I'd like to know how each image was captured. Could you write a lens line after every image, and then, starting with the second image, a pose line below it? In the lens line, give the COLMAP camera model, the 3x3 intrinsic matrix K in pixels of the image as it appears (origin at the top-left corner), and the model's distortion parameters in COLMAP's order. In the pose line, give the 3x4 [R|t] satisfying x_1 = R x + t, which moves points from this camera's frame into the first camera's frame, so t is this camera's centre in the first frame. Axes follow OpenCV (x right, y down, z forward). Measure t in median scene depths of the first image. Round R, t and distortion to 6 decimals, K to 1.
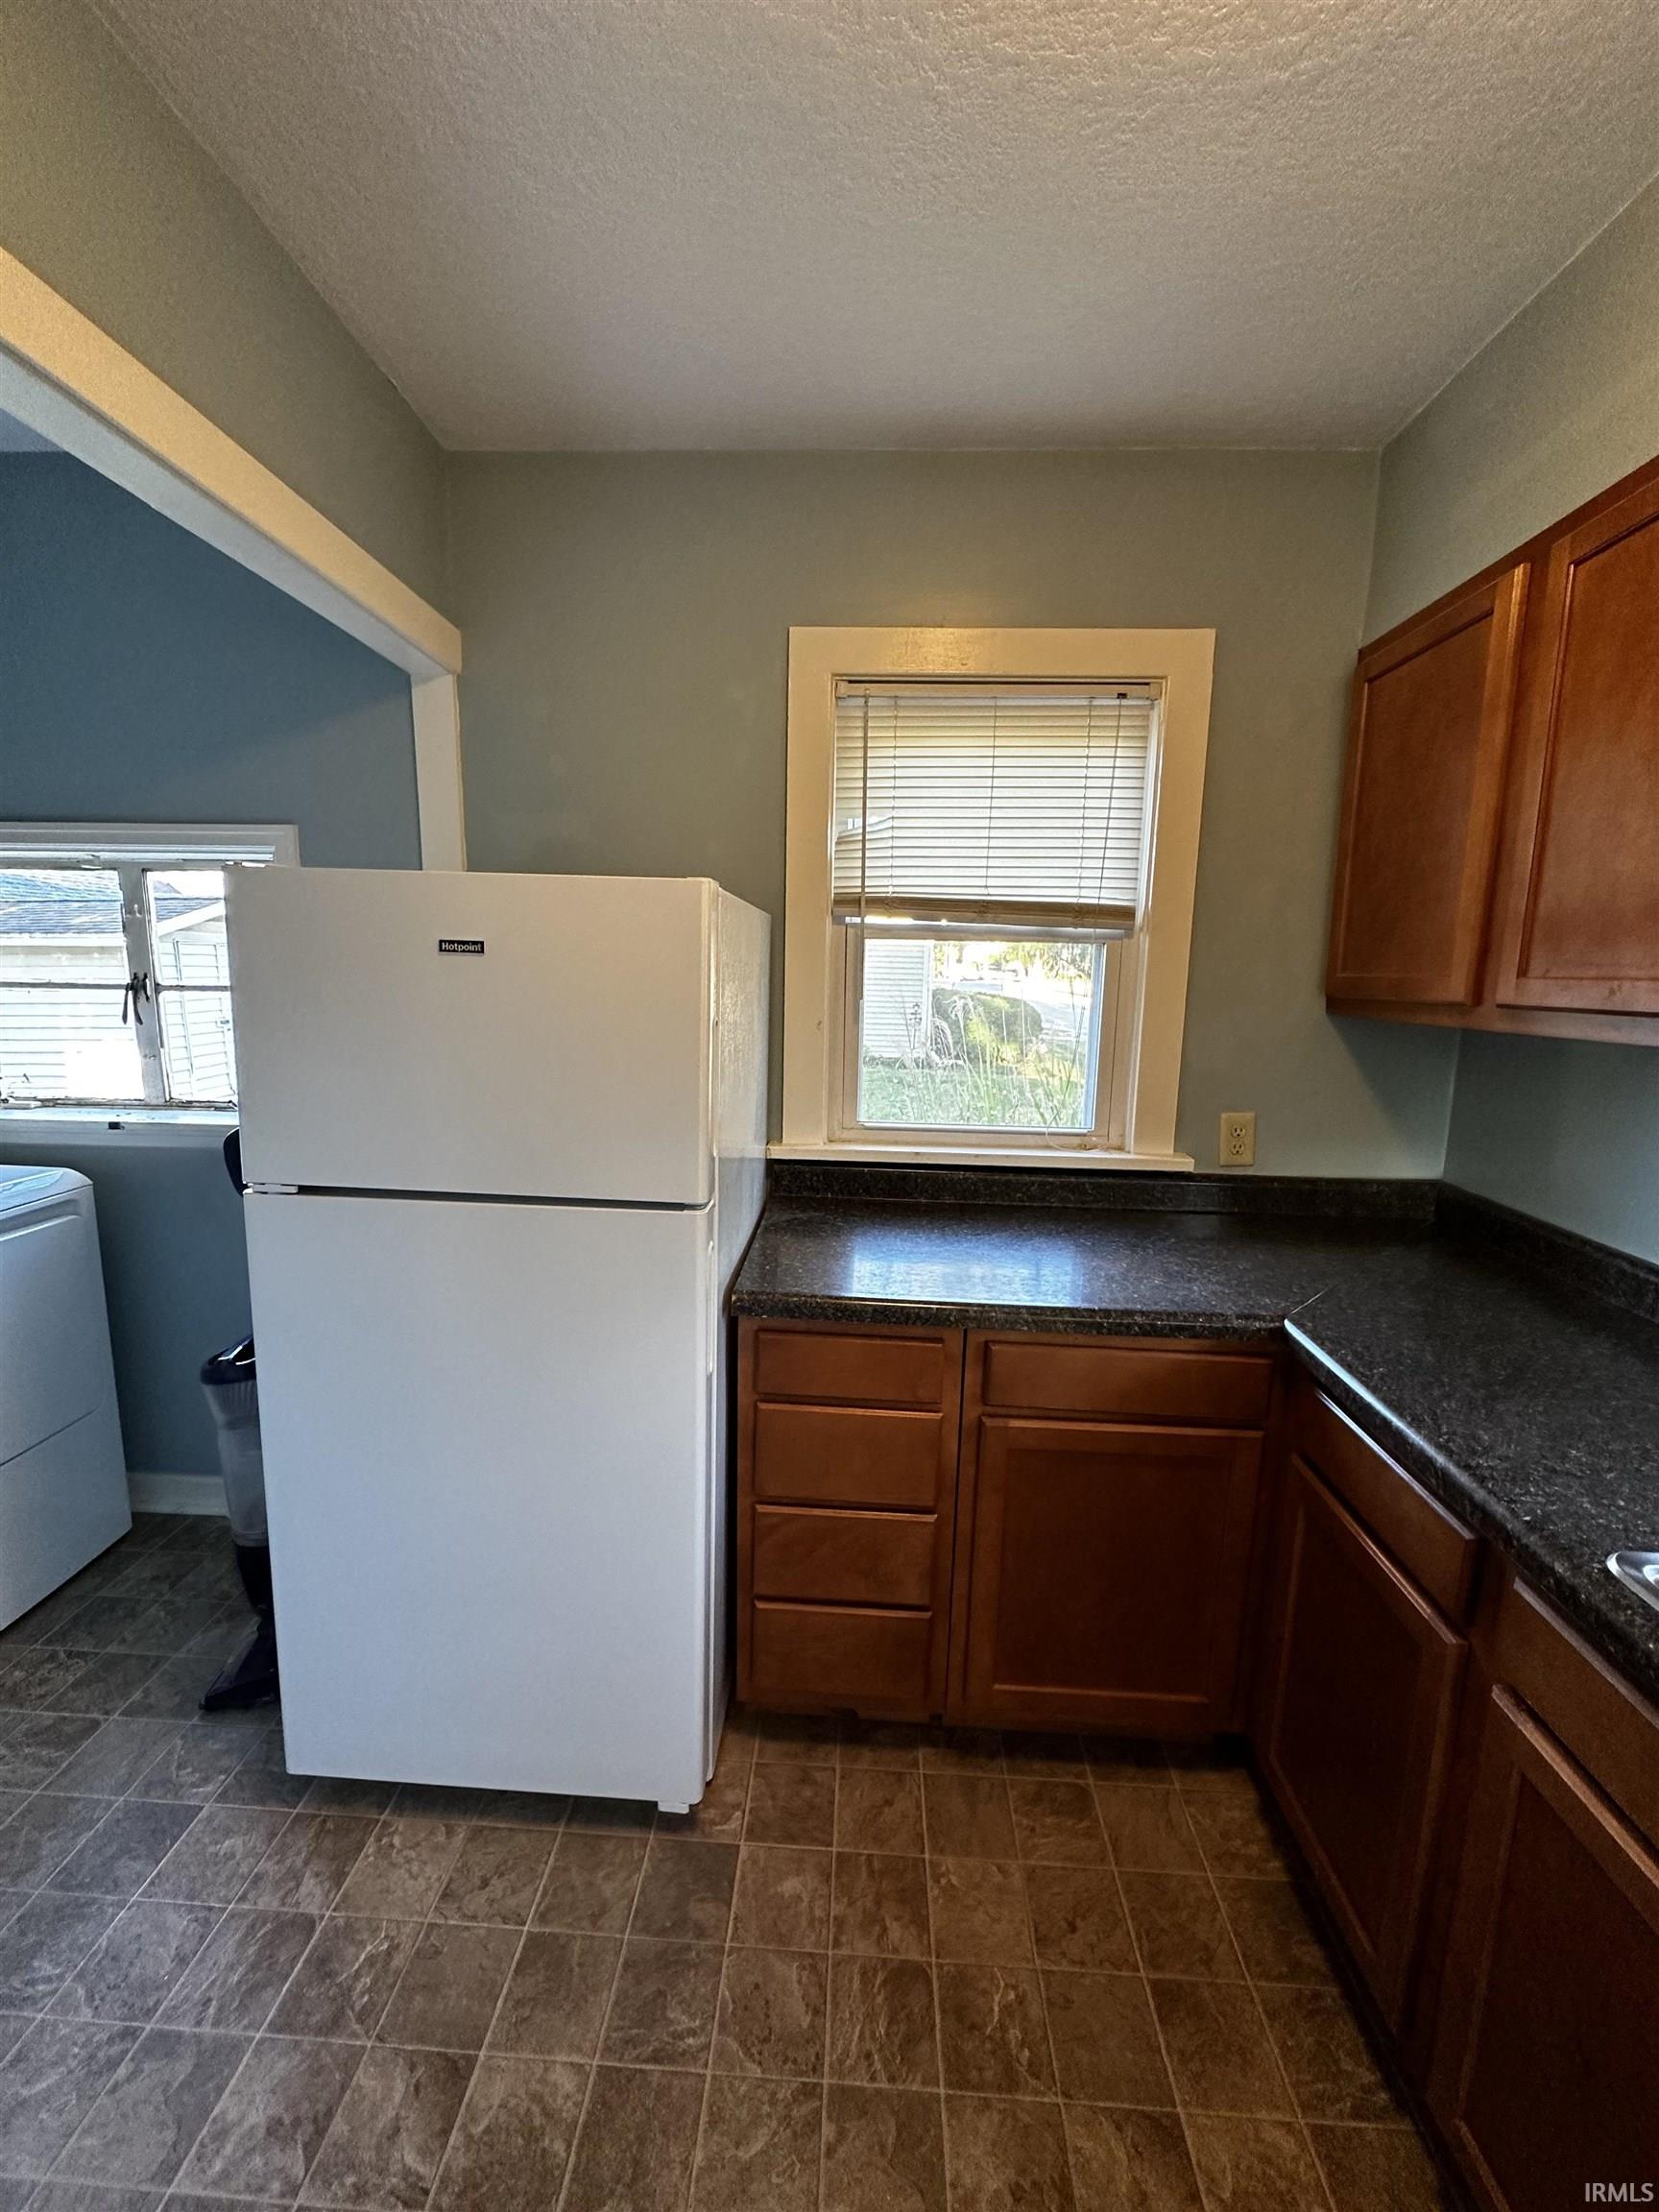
lens RADIAL K [[881.9, 0, 828.4], [0, 881.9, 1105.8], [0, 0, 1]] dist [-0.002893, 0.001035]
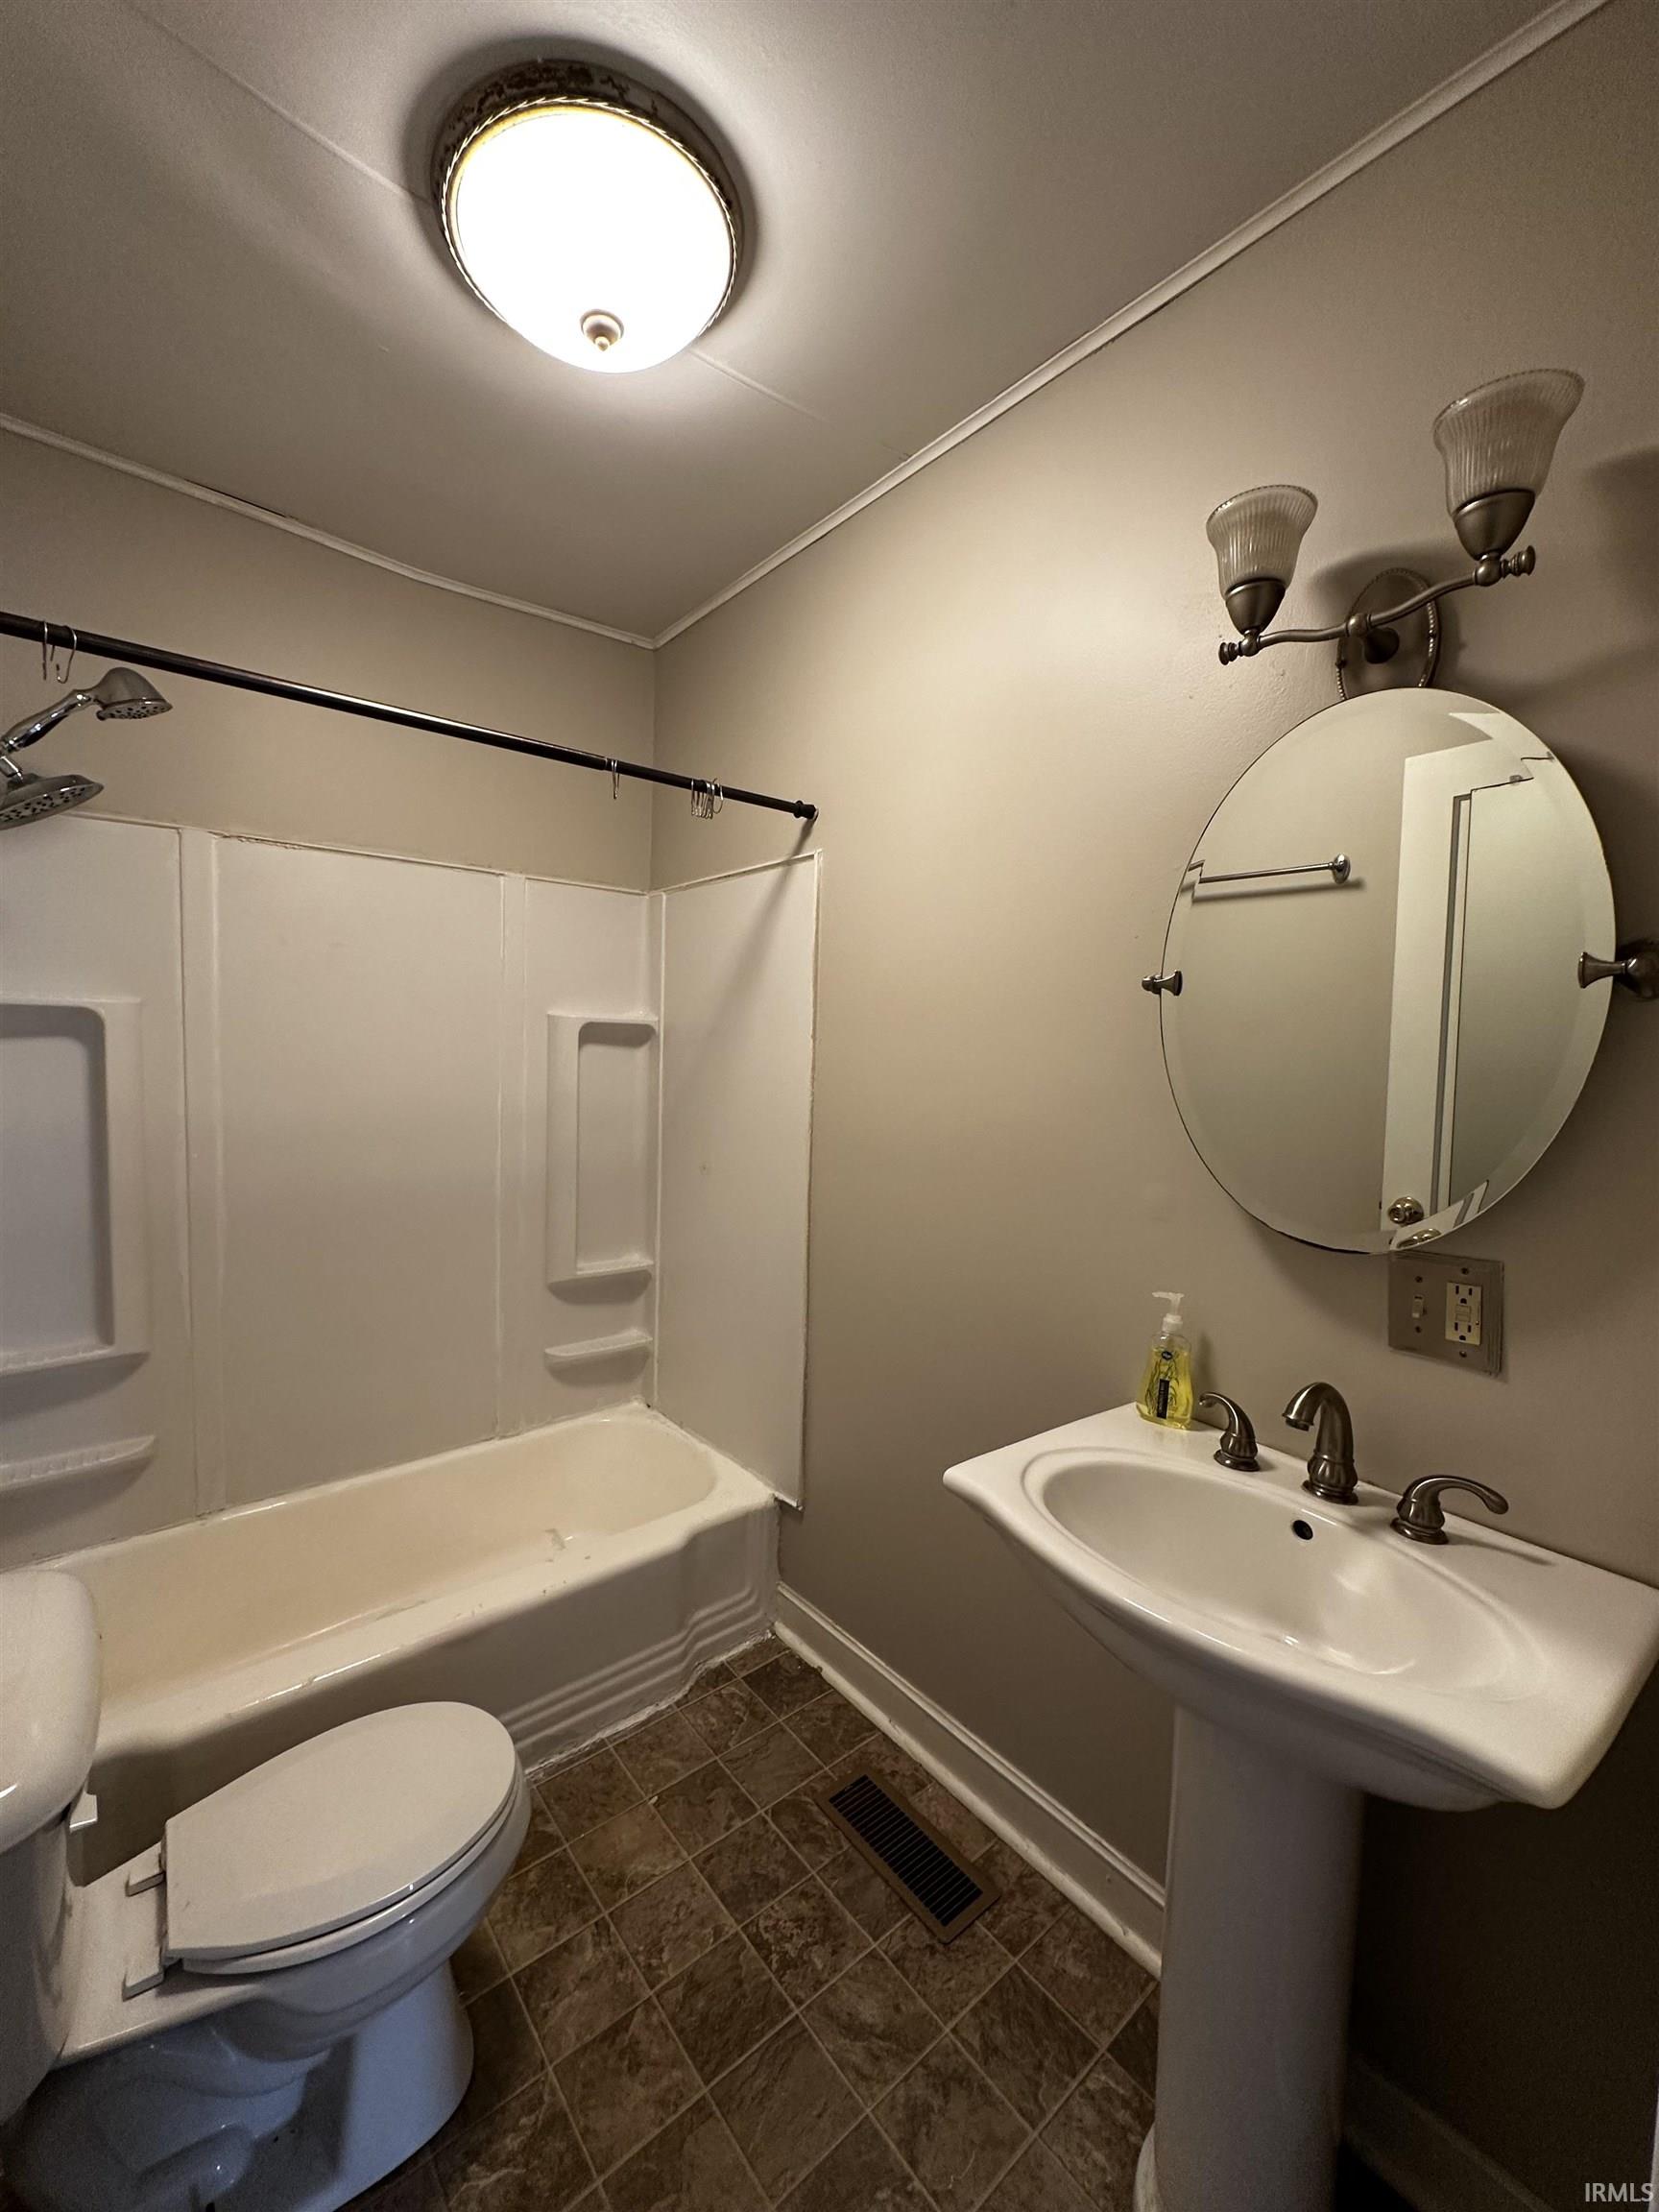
lens RADIAL K [[881.9, 0, 831.4], [0, 881.9, 1095.3], [0, 0, 1]] dist [-0.002893, 0.001035]
pose [[-0.674014, -0.083422, 0.733993, -0.454061], [0.077507, 0.980133, 0.182570, -0.123411], [-0.734641, 0.179945, -0.654158, 0.877579]]
